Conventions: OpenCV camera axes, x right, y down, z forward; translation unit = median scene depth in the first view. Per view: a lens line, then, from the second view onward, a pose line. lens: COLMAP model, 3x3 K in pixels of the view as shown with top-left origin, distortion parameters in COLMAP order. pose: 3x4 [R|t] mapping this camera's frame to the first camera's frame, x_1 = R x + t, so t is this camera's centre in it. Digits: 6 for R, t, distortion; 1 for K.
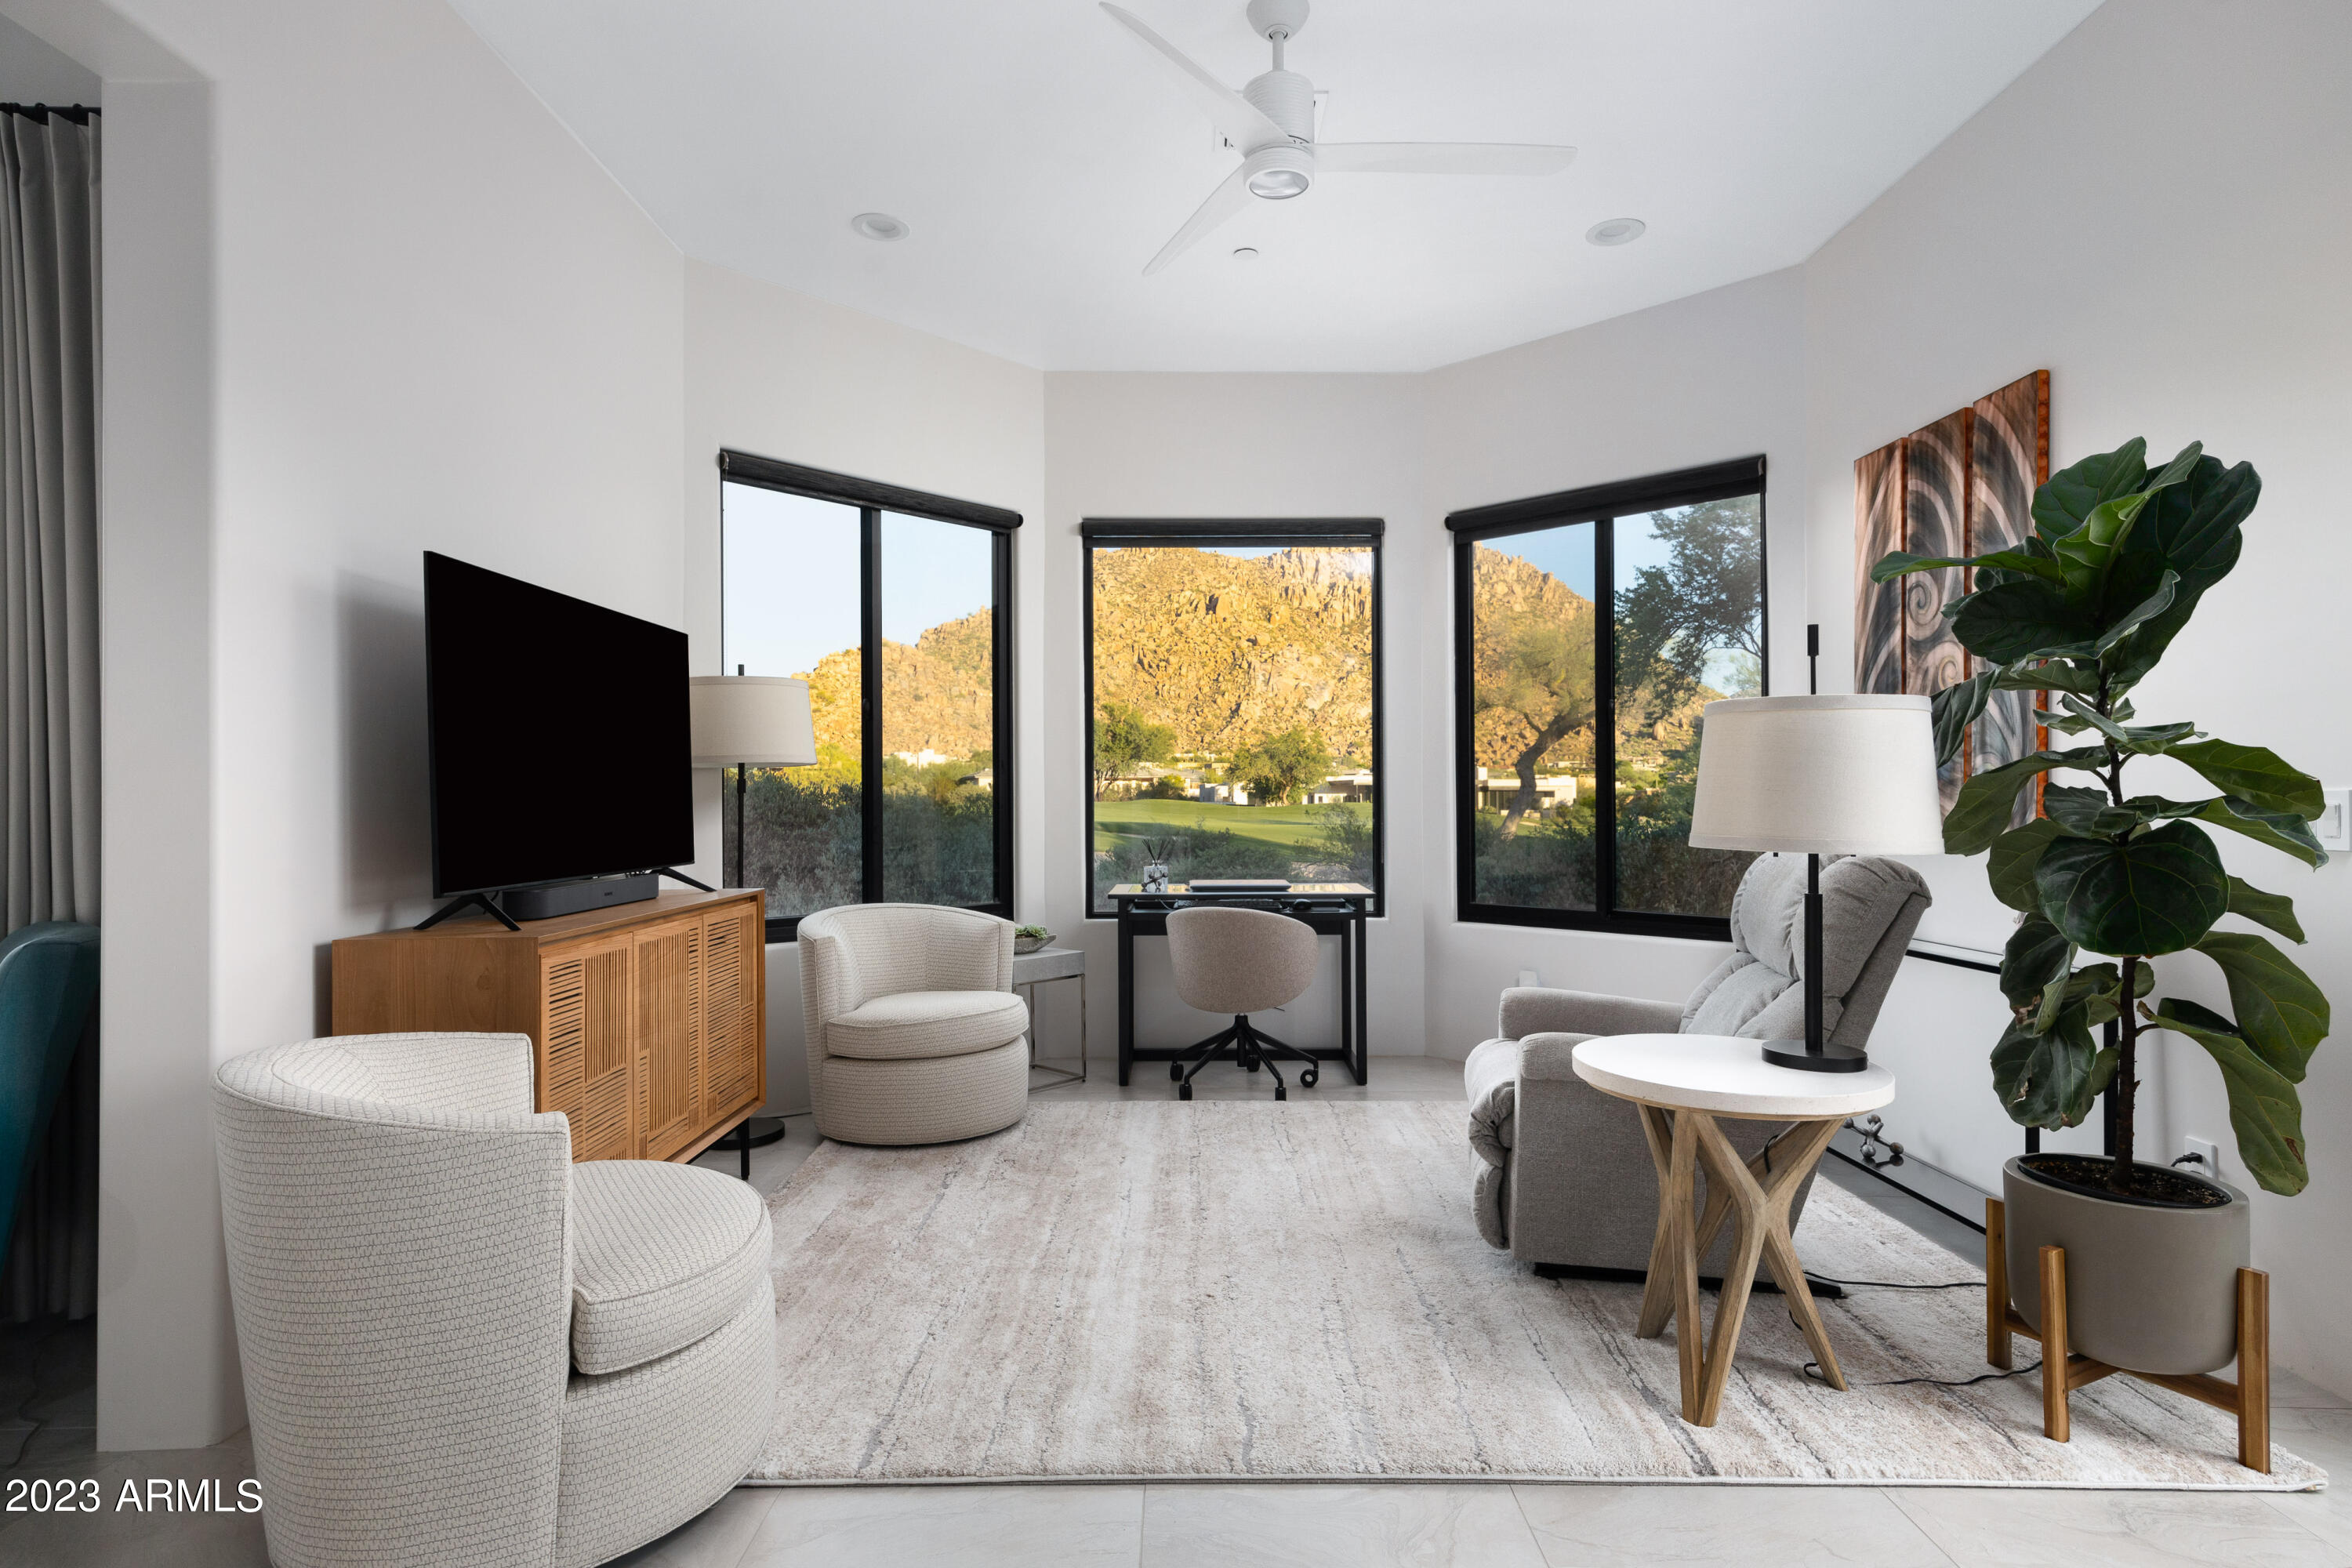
lens RADIAL K [[1208.5, 0, 1181.7], [0, 1208.5, 786.8], [0, 0, 1]] dist [0.009288, -0.000112]
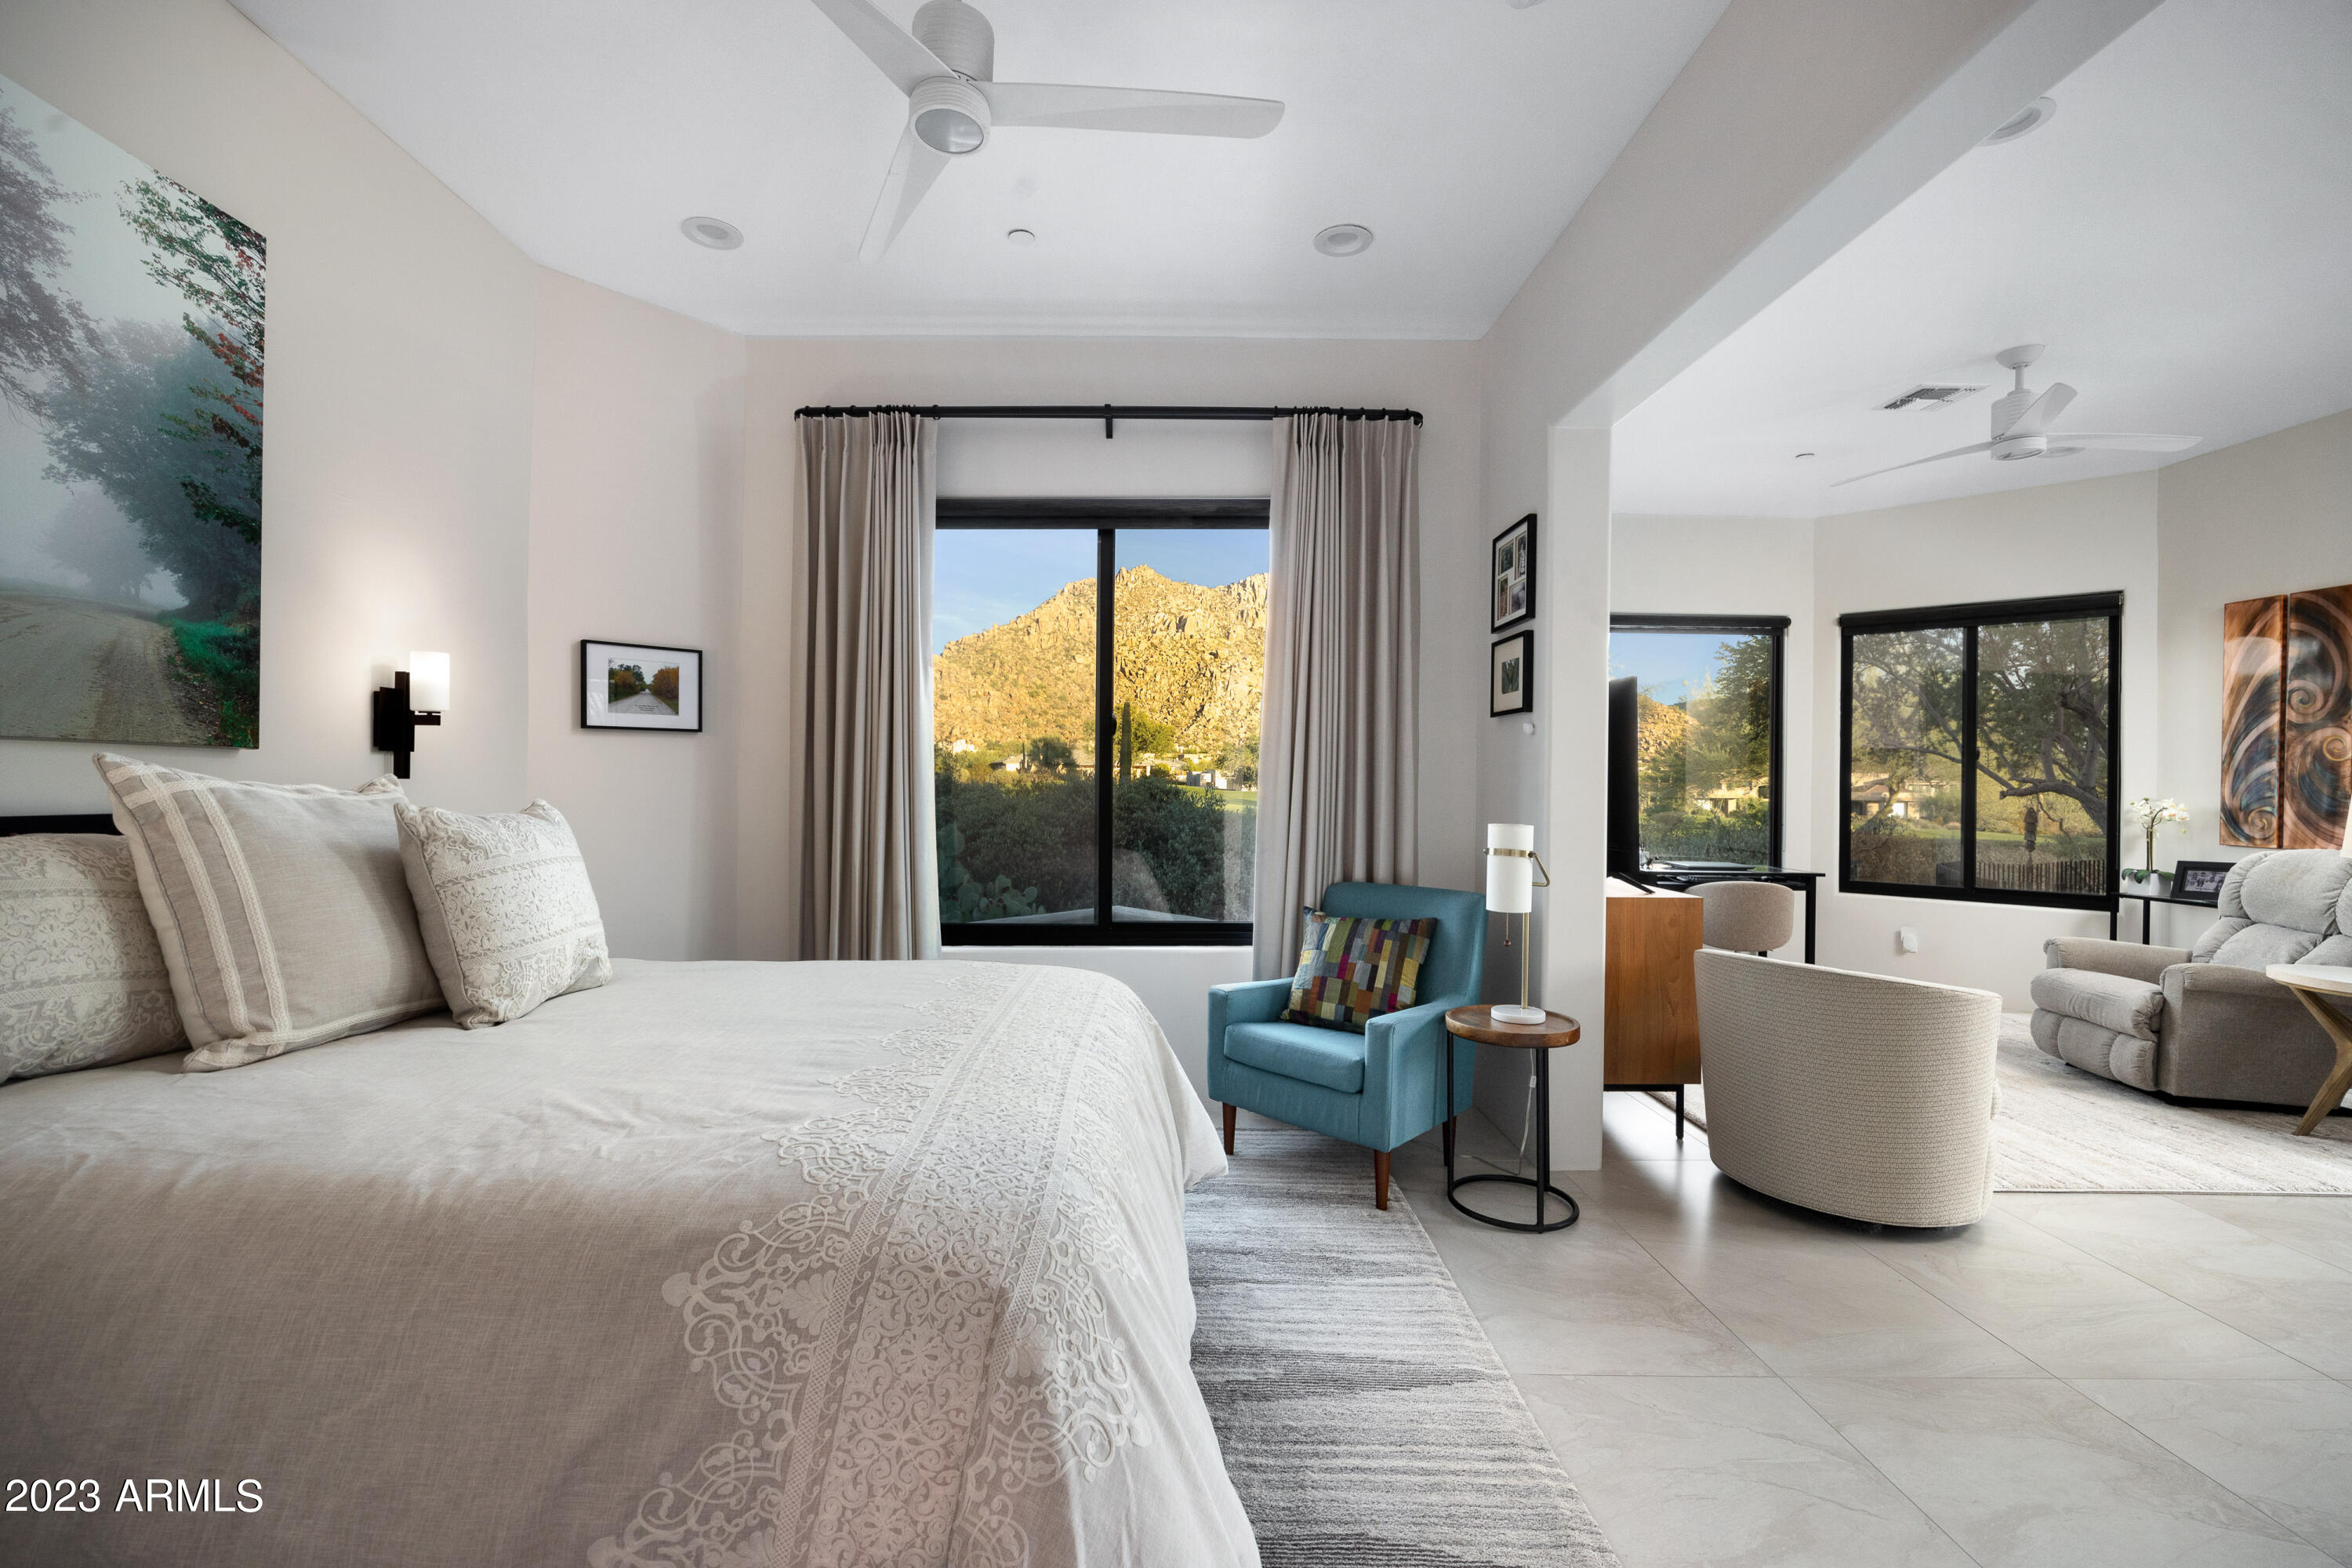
lens RADIAL K [[962.4, 0, 1166.9], [0, 962.4, 777.9], [0, 0, 1]] dist [-0.009619, 0.000055]
pose [[0.999681, 0.019263, -0.016337, -0.846363], [-0.019193, 0.999806, 0.004424, -0.025846], [0.016419, -0.004109, 0.999857, -0.269740]]
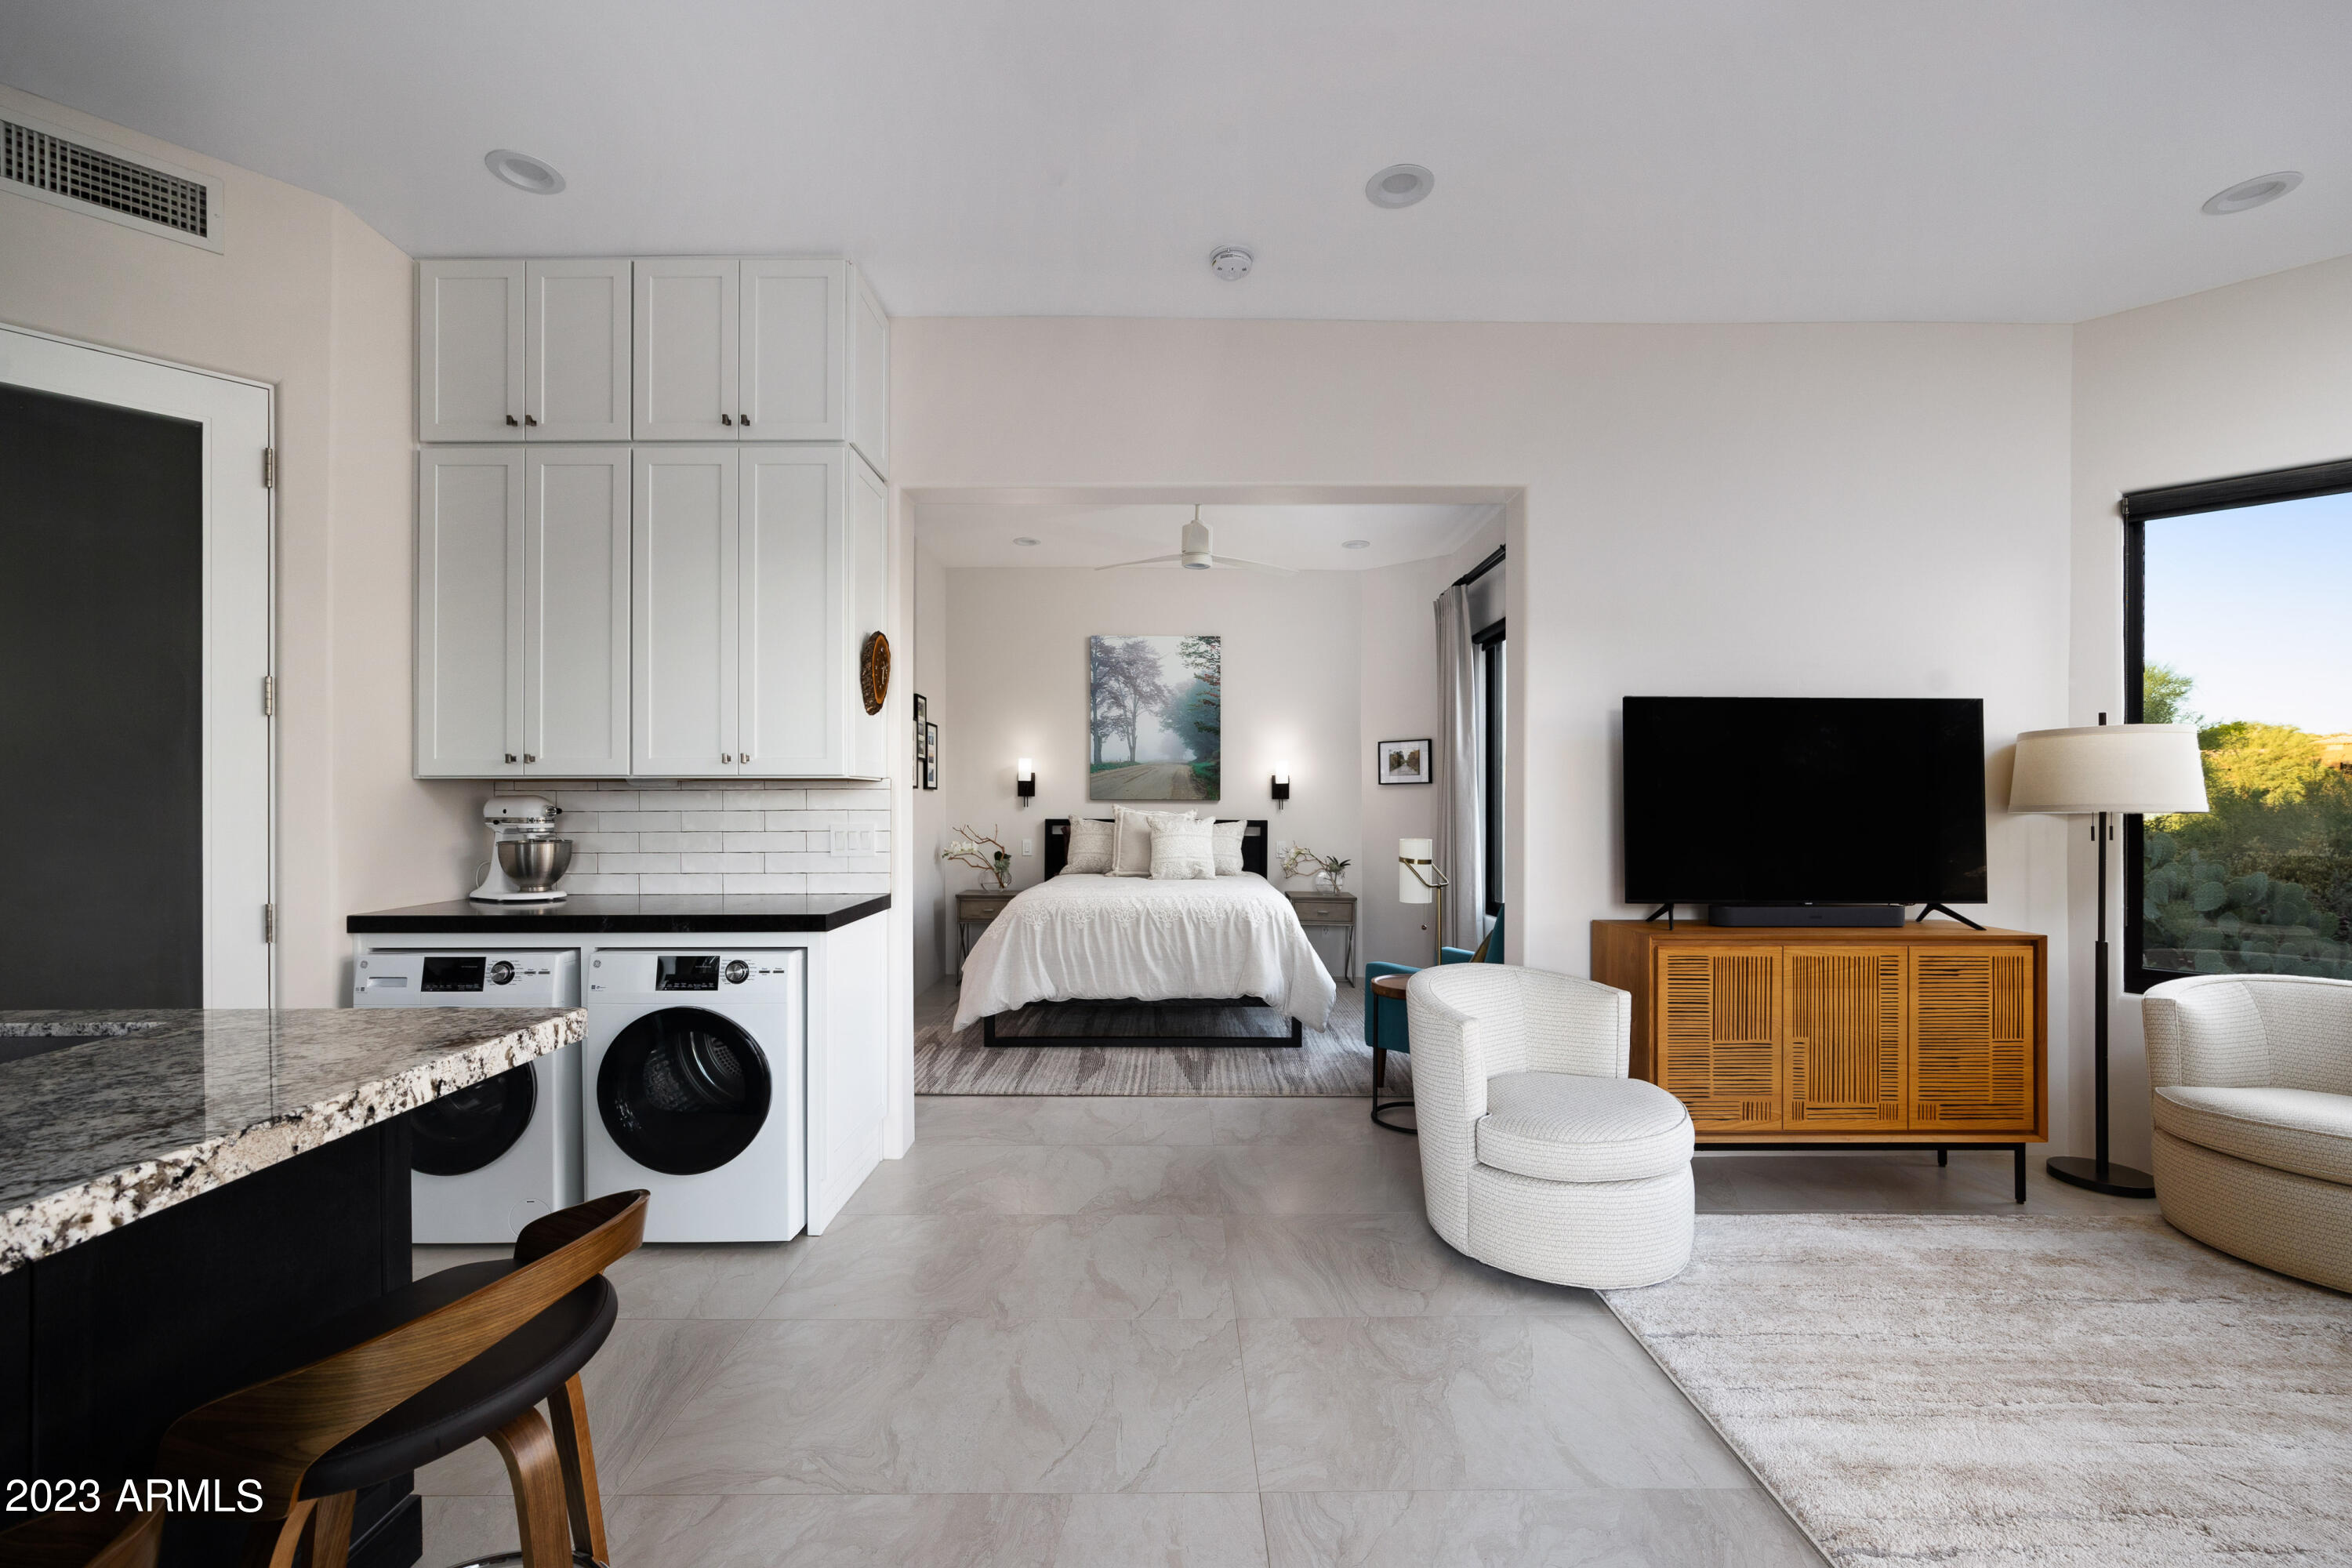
lens RADIAL K [[962.4, 0, 1172.2], [0, 962.4, 799.1], [0, 0, 1]] dist [-0.009619, 0.000055]
pose [[-0.016976, 0.005127, -0.999843, 0.496849], [0.006612, 0.999966, 0.005015, -0.043016], [0.999834, -0.006526, -0.017009, 0.269477]]
